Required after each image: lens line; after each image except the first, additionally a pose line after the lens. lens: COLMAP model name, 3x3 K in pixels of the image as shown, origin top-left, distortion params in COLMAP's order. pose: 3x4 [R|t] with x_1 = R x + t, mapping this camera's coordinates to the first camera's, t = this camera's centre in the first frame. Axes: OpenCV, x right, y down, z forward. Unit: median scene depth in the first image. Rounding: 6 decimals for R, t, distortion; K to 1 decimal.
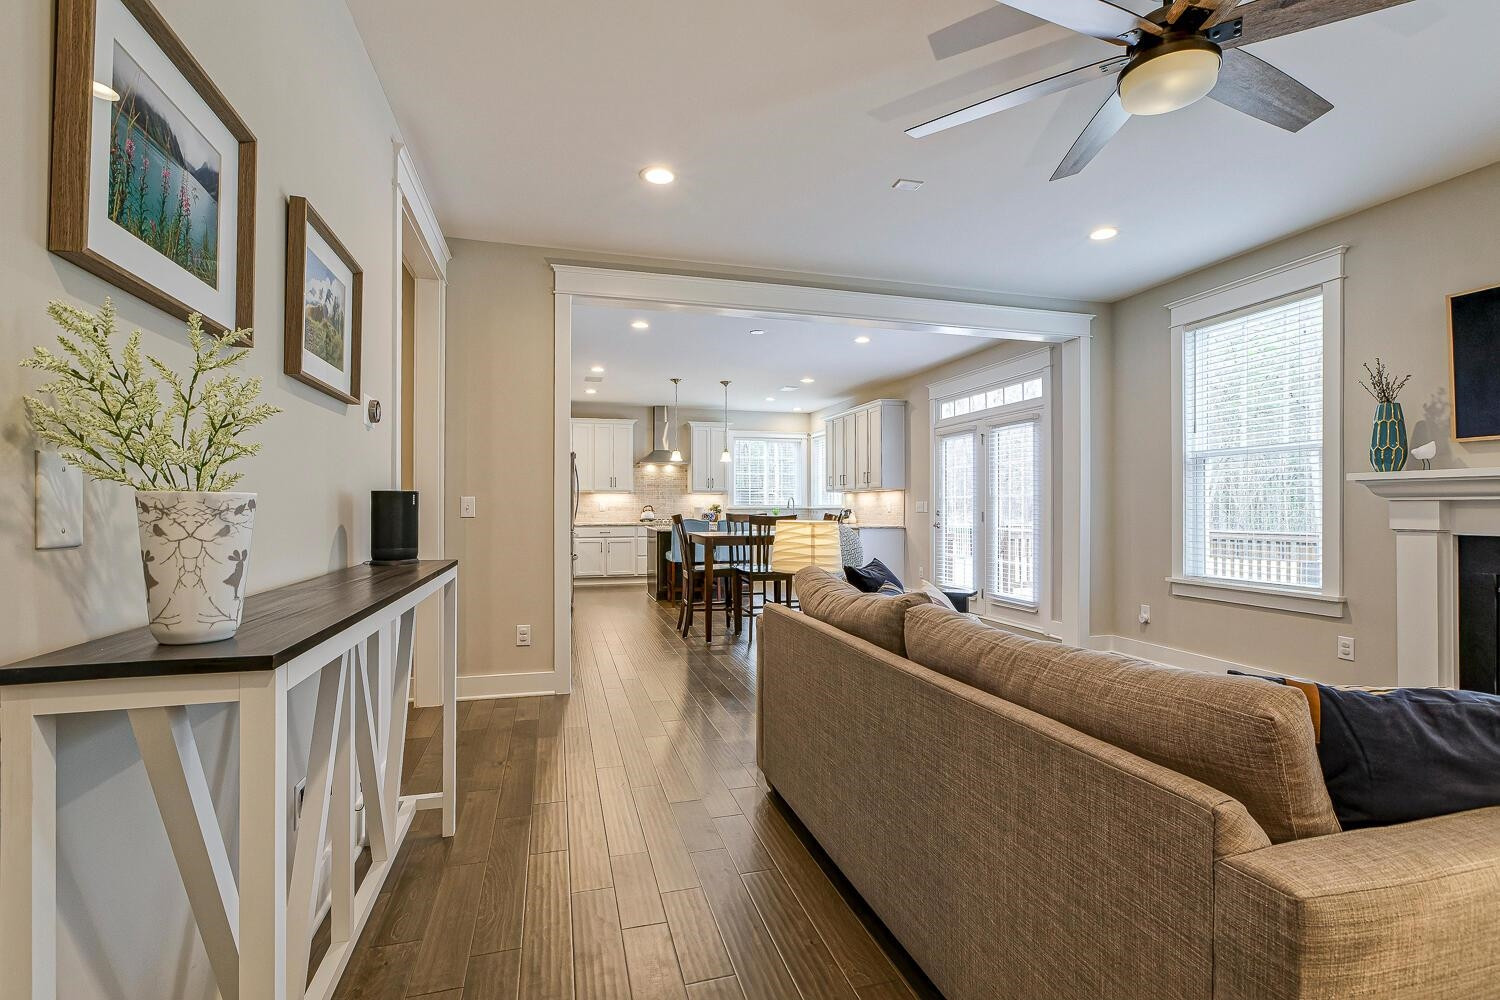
lens RADIAL K [[666.1, 0, 751.1], [0, 666.1, 501.8], [0, 0, 1]] dist [-0.013412, 0.000235]
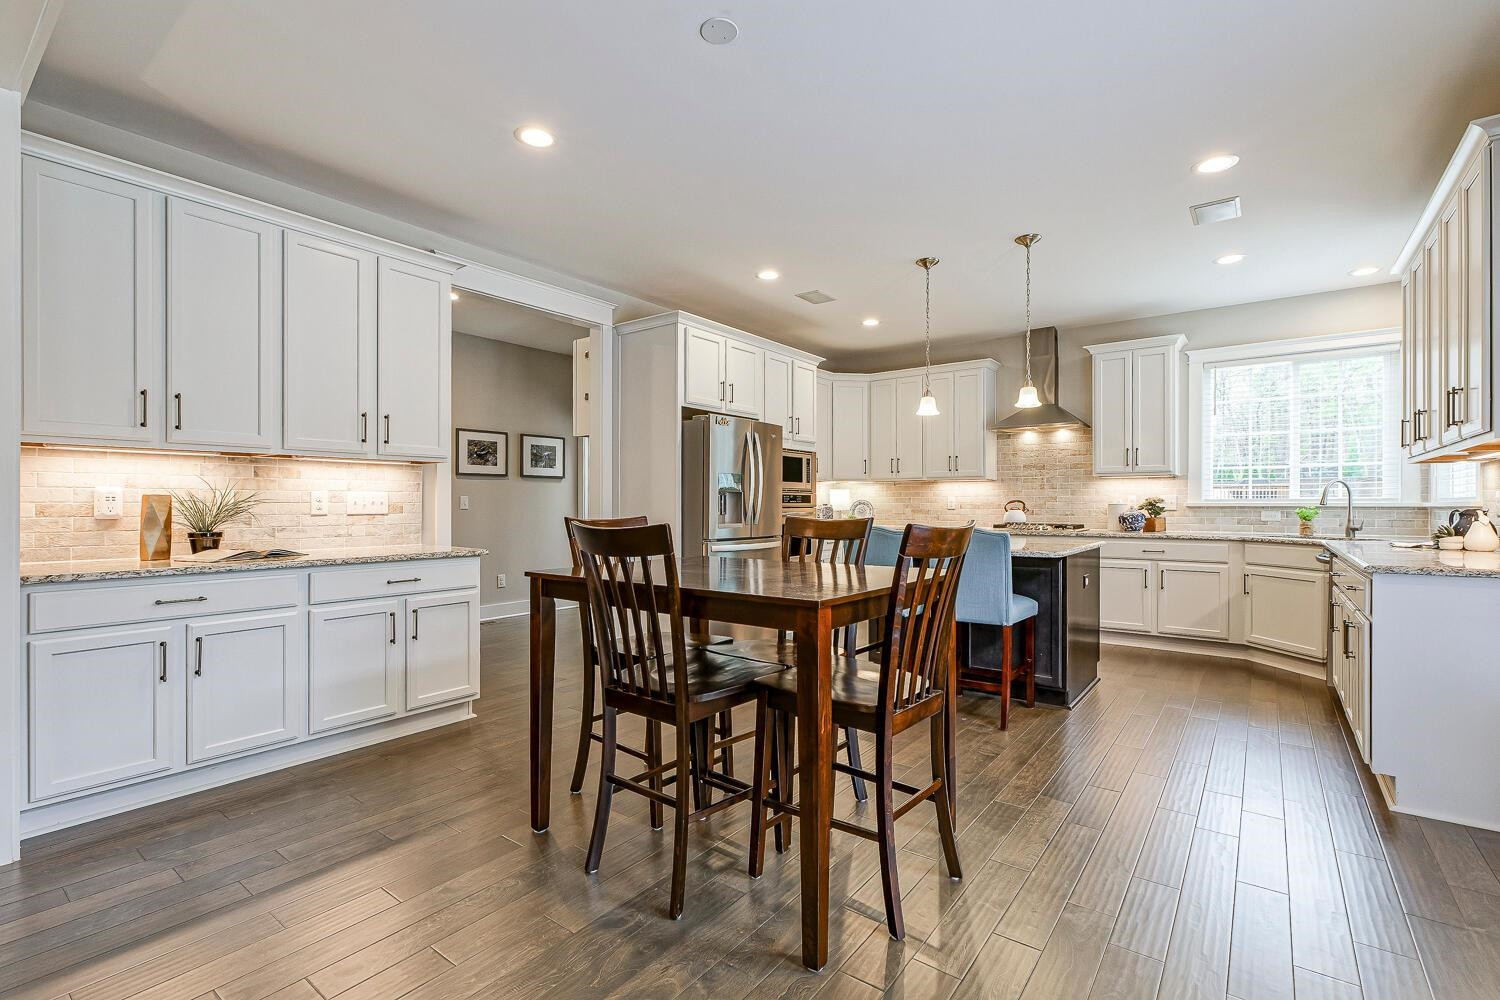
lens RADIAL K [[666.1, 0, 747.6], [0, 666.1, 501.3], [0, 0, 1]] dist [-0.013412, 0.000235]
pose [[0.592381, -0.001290, -0.805657, 0.178757], [0.006087, 0.999977, 0.002874, 0.003069], [0.805635, -0.006607, 0.592375, 0.448585]]
